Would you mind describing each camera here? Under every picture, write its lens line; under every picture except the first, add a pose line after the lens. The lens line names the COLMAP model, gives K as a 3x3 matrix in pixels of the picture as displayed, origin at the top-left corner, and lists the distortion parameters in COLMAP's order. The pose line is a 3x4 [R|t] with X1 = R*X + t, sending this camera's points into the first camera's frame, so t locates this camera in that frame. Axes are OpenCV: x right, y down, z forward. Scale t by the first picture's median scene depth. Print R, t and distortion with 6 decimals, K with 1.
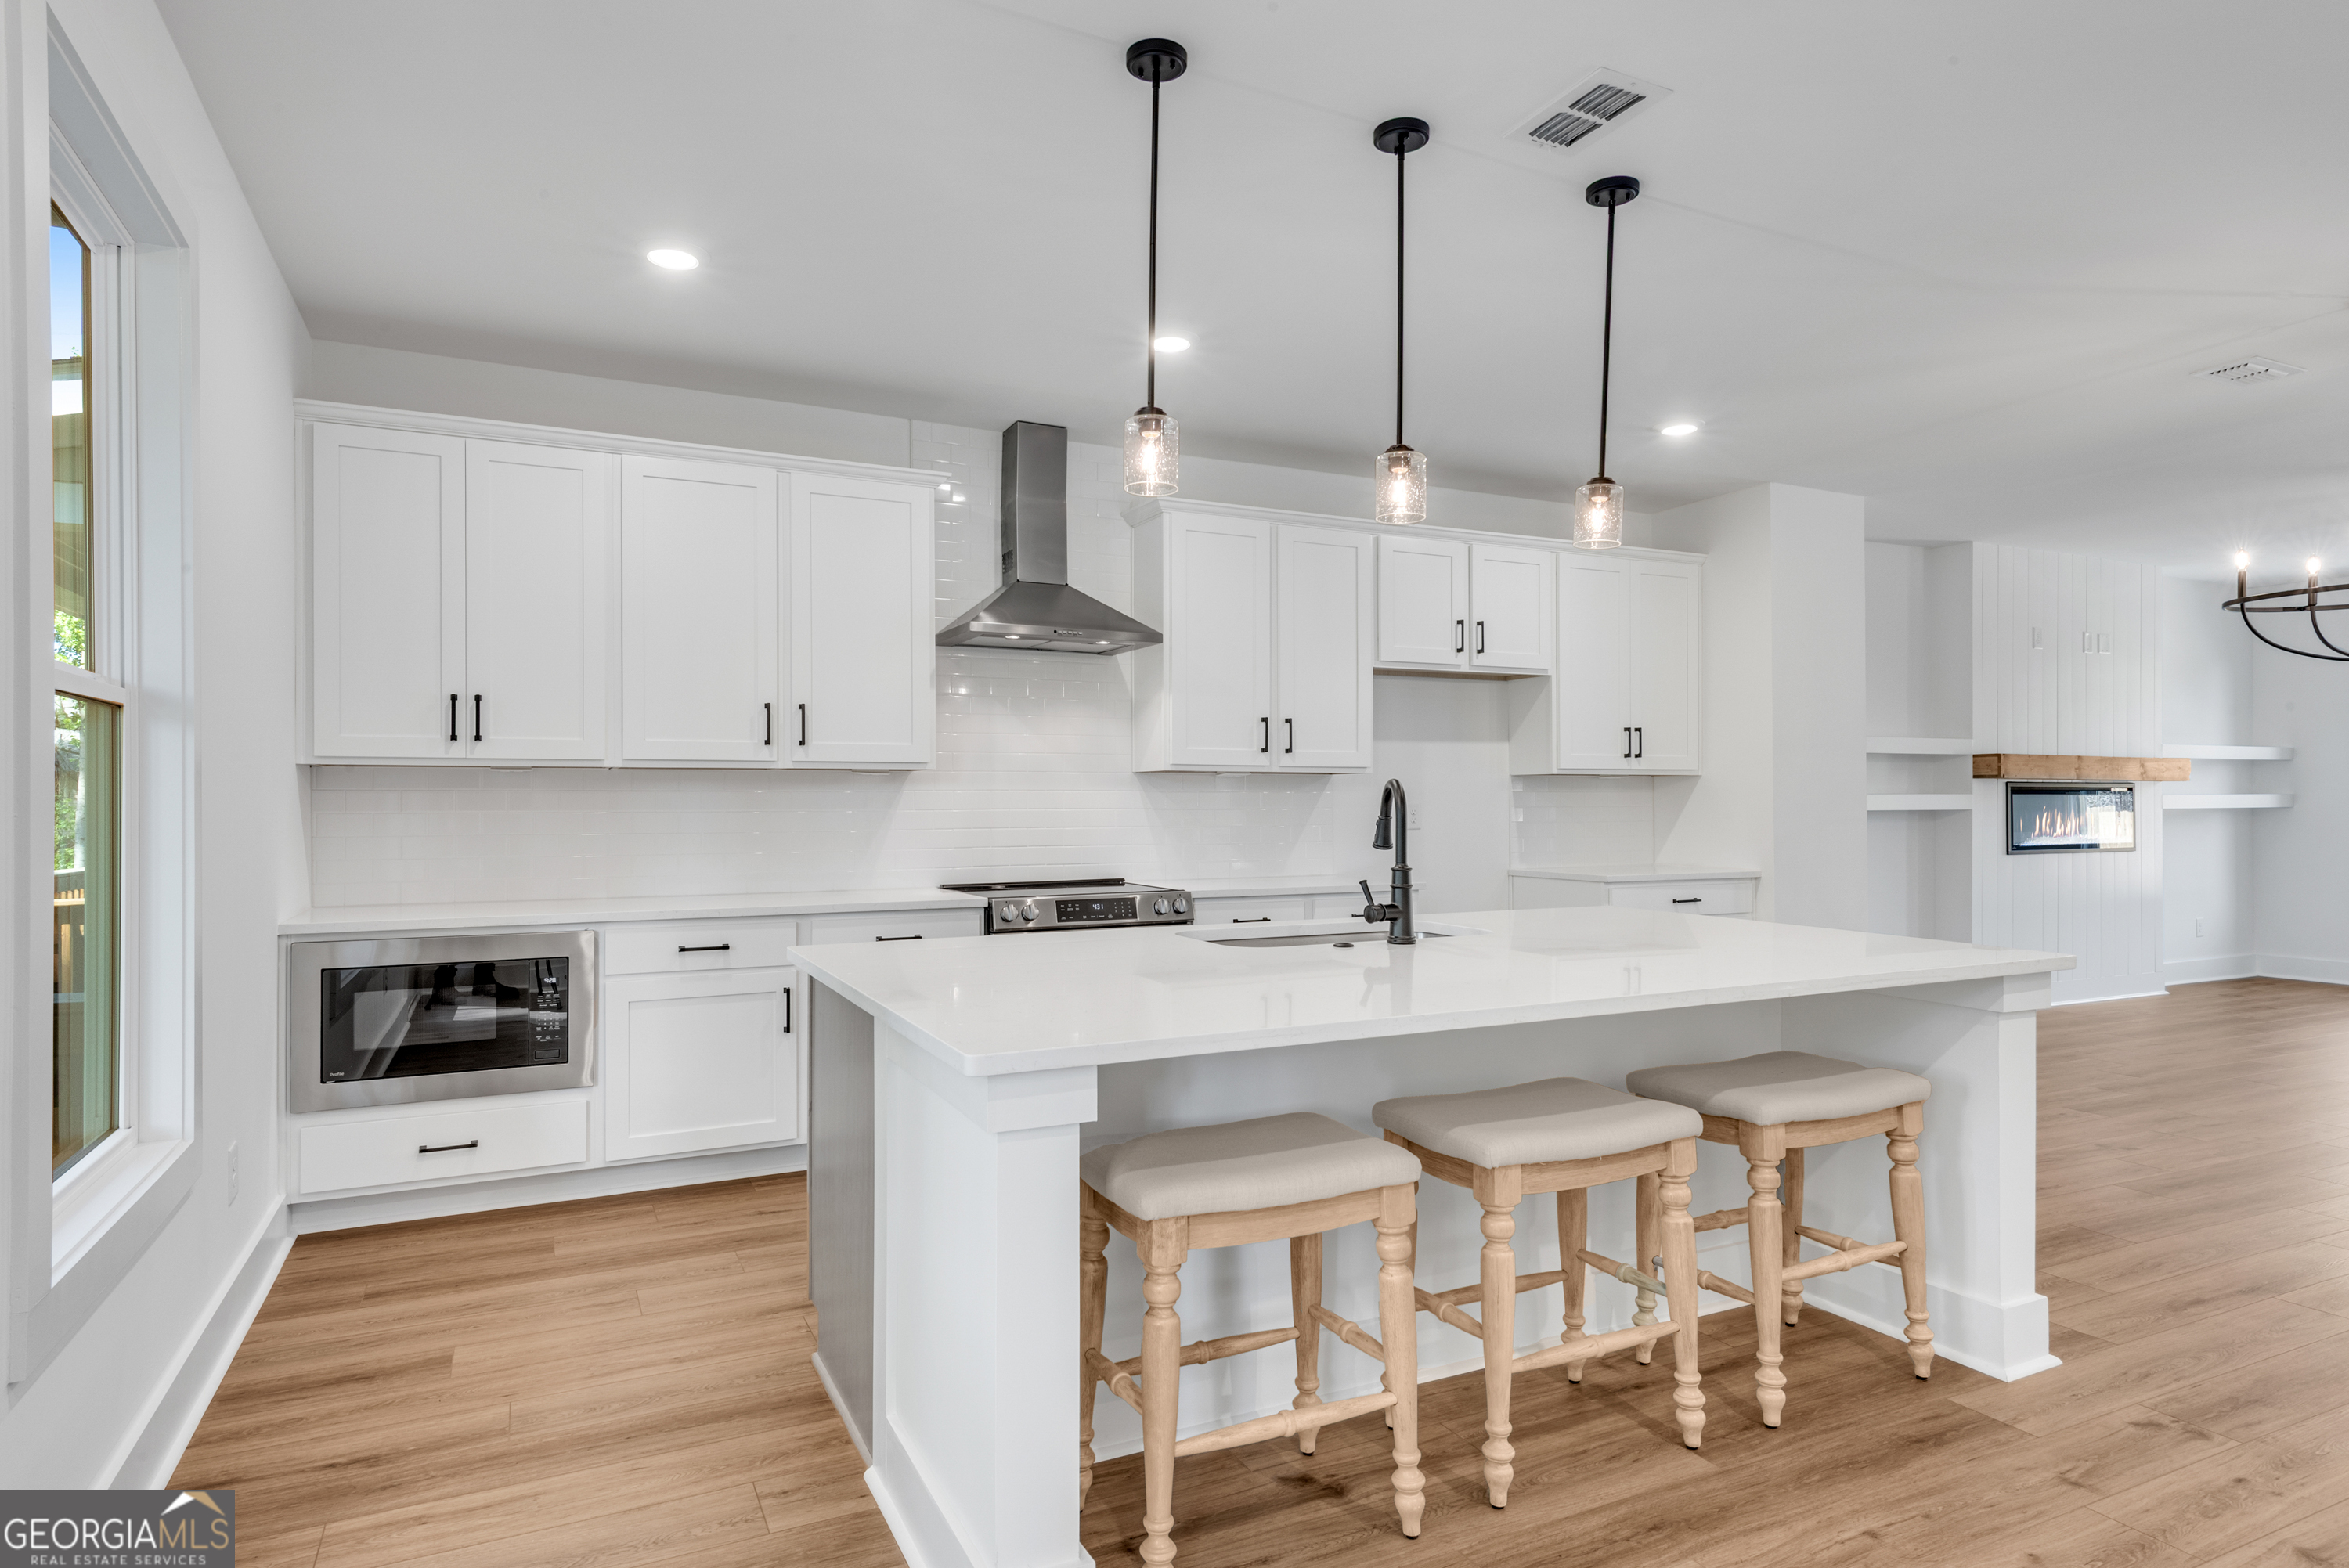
lens RADIAL K [[1289.5, 0, 1174.5], [0, 1289.5, 784.0], [0, 0, 1]] dist [0.000781, 0.000094]
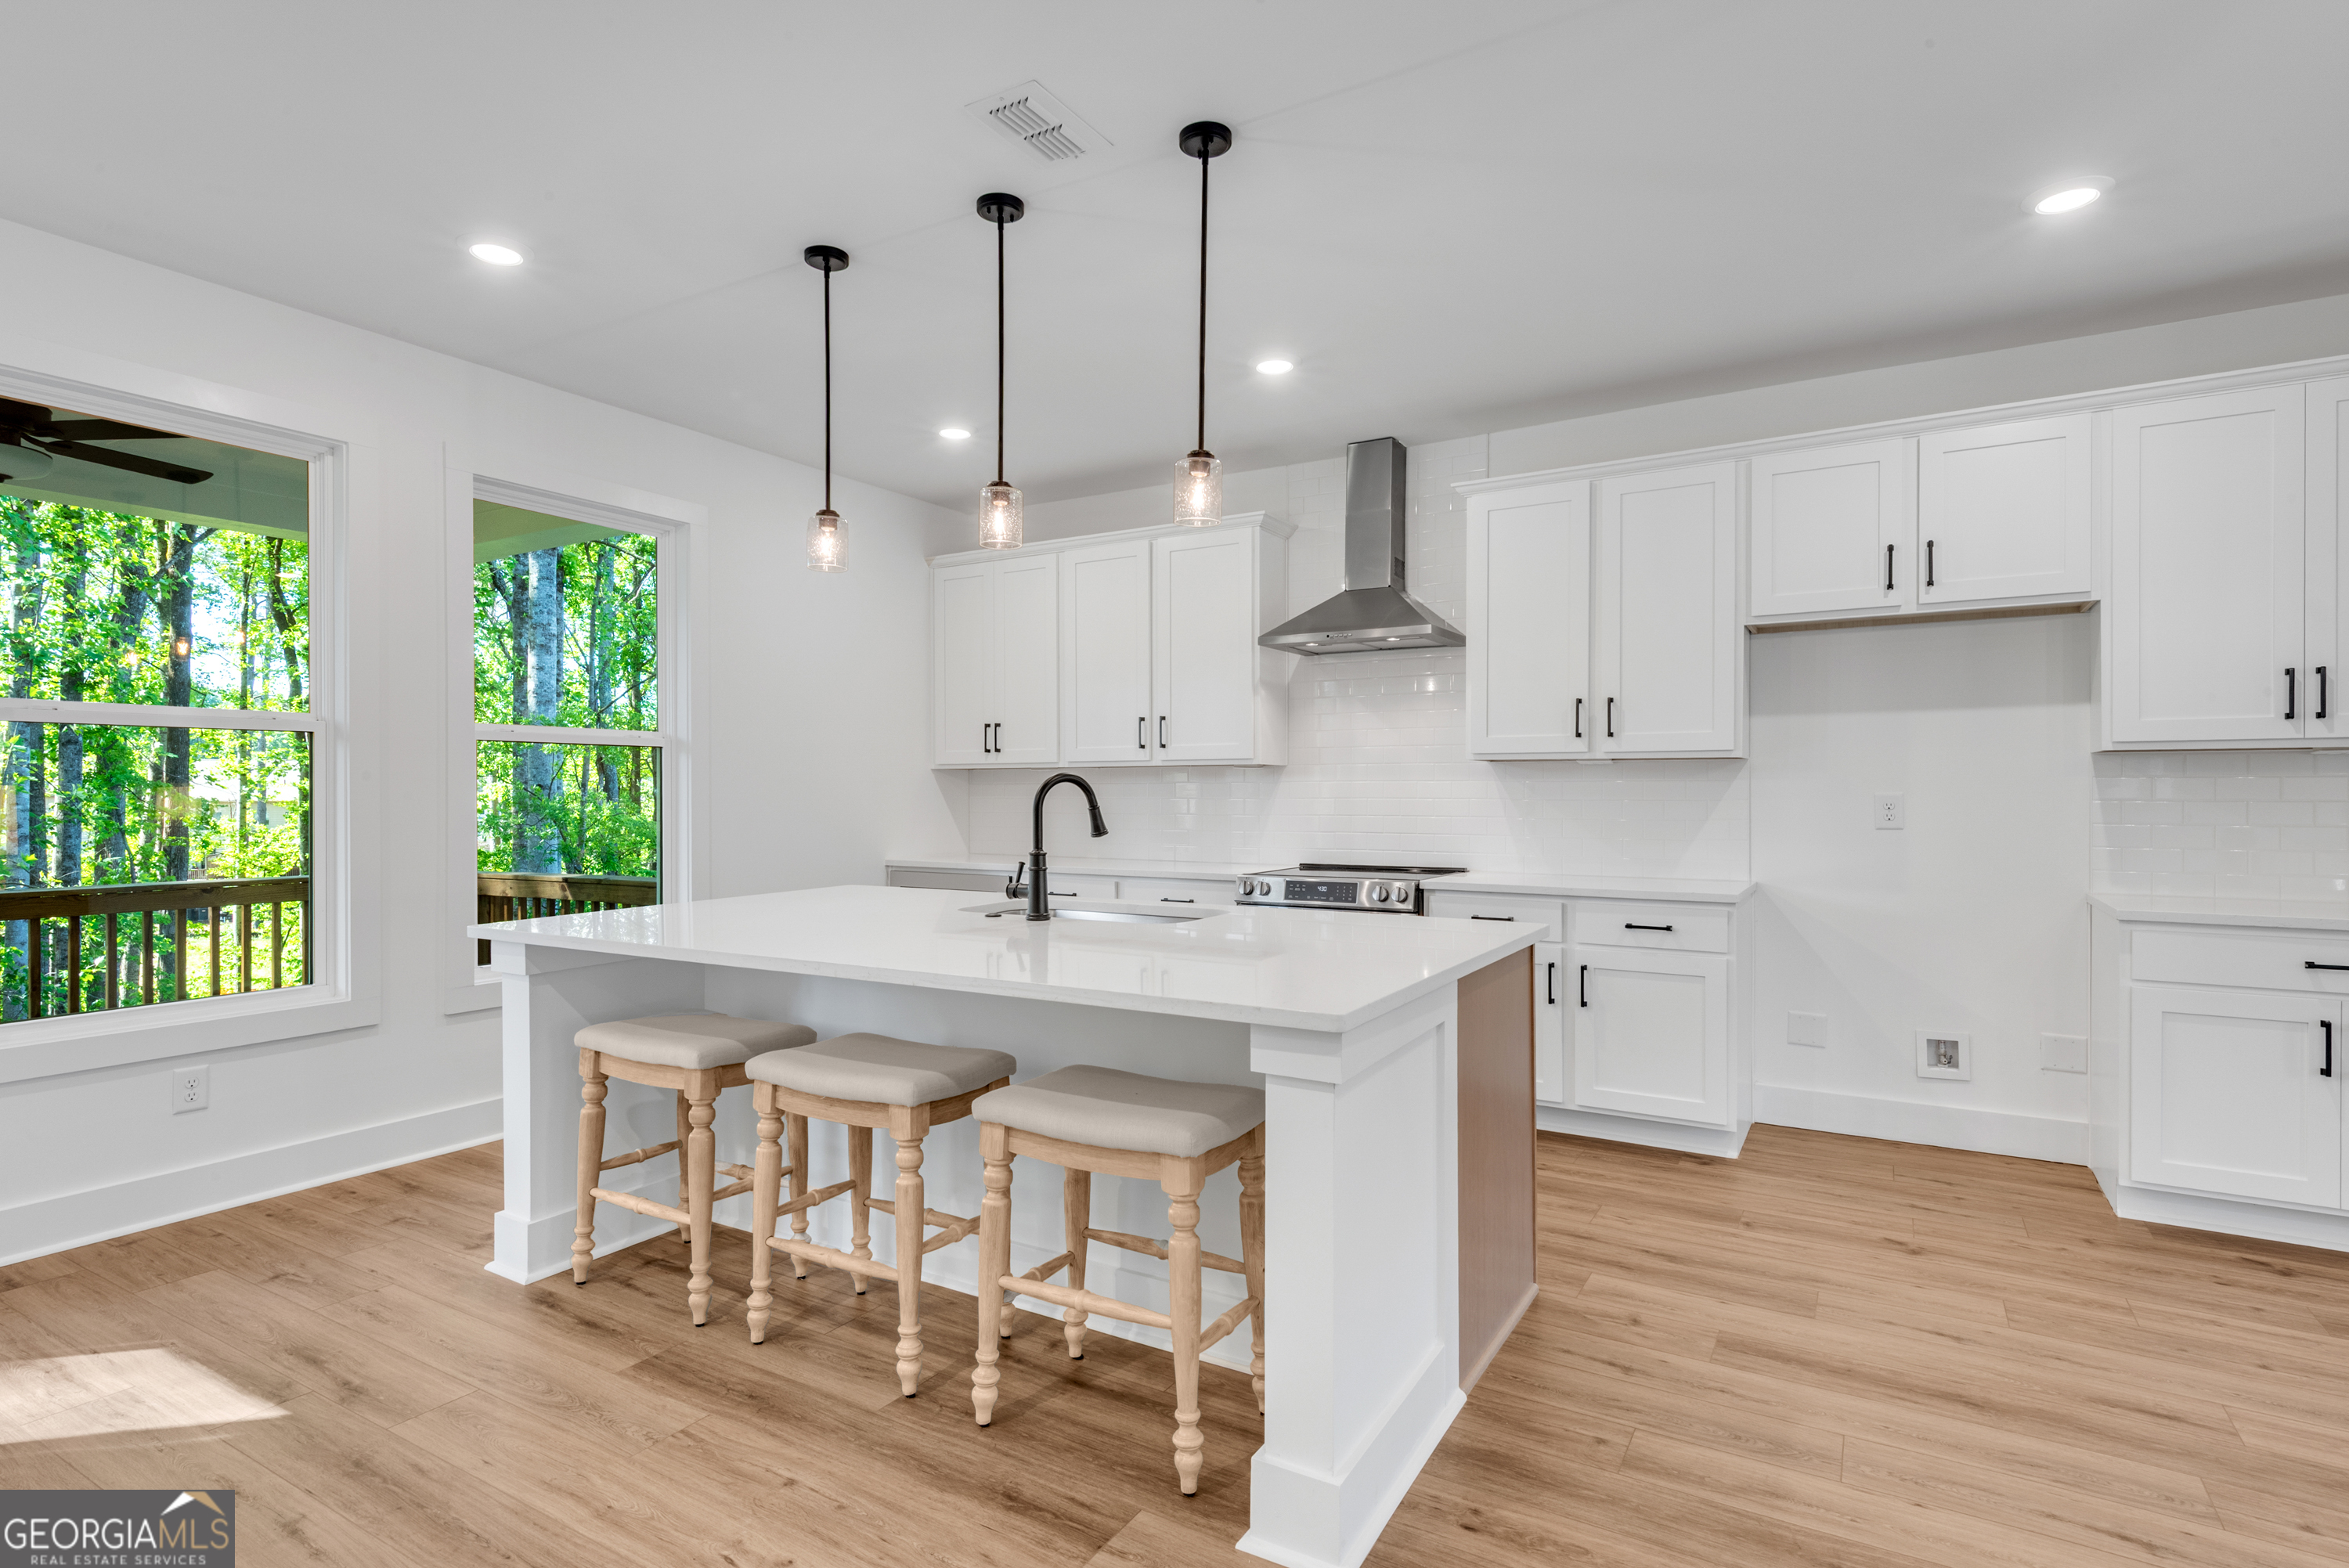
lens RADIAL K [[1211.2, 0, 1174.5], [0, 1211.2, 784.0], [0, 0, 1]] dist [-0.017628, -0.000288]
pose [[0.528249, -0.004821, -0.849076, 1.045374], [0.013766, 0.999901, 0.002888, 0.003437], [0.848978, -0.013214, 0.528263, 0.505014]]
